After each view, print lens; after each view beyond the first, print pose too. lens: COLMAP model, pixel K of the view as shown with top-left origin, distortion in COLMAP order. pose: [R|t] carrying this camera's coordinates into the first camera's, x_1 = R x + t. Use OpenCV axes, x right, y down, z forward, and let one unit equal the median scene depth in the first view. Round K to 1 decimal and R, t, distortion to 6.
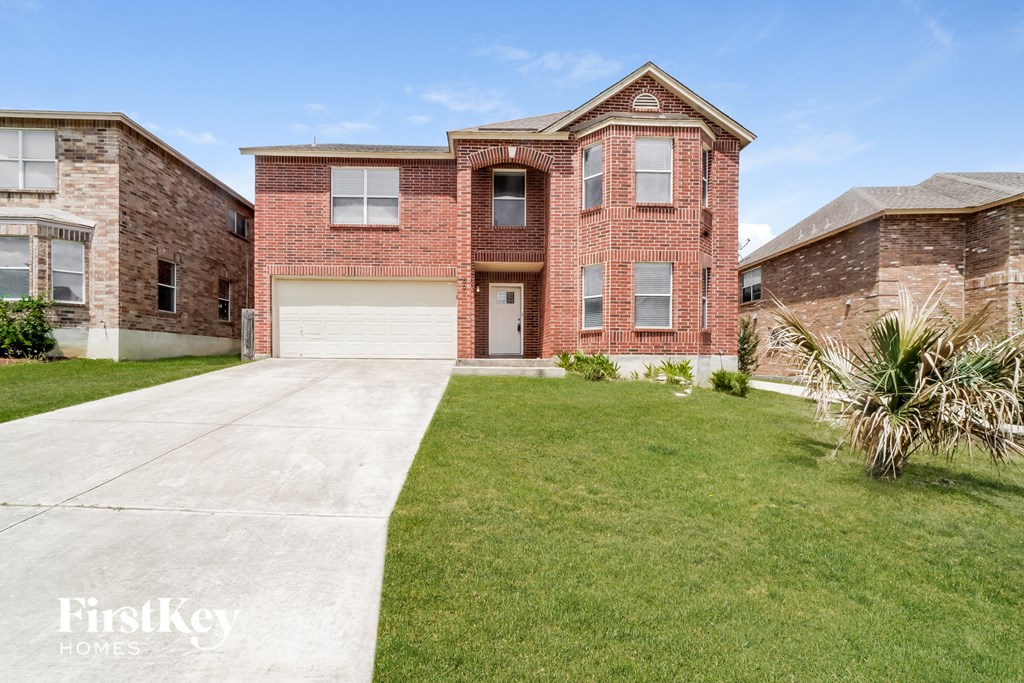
lens RADIAL K [[475.4, 0, 512.0], [0, 475.4, 341.5], [0, 0, 1]] dist [-0.013378, 0.000323]
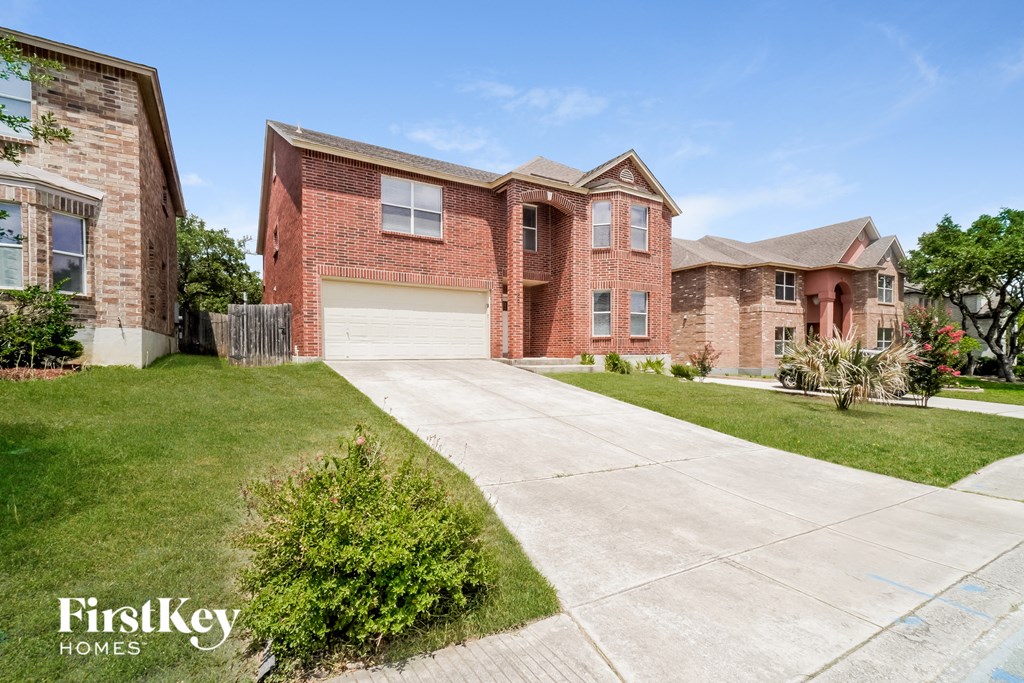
lens RADIAL K [[475.4, 0, 512.0], [0, 475.4, 341.5], [0, 0, 1]] dist [-0.013378, 0.000323]
pose [[0.855274, 0.003845, 0.518162, -0.706708], [-0.015774, 0.999702, 0.018619, -0.029547], [-0.517936, -0.024098, 0.855080, -0.043899]]
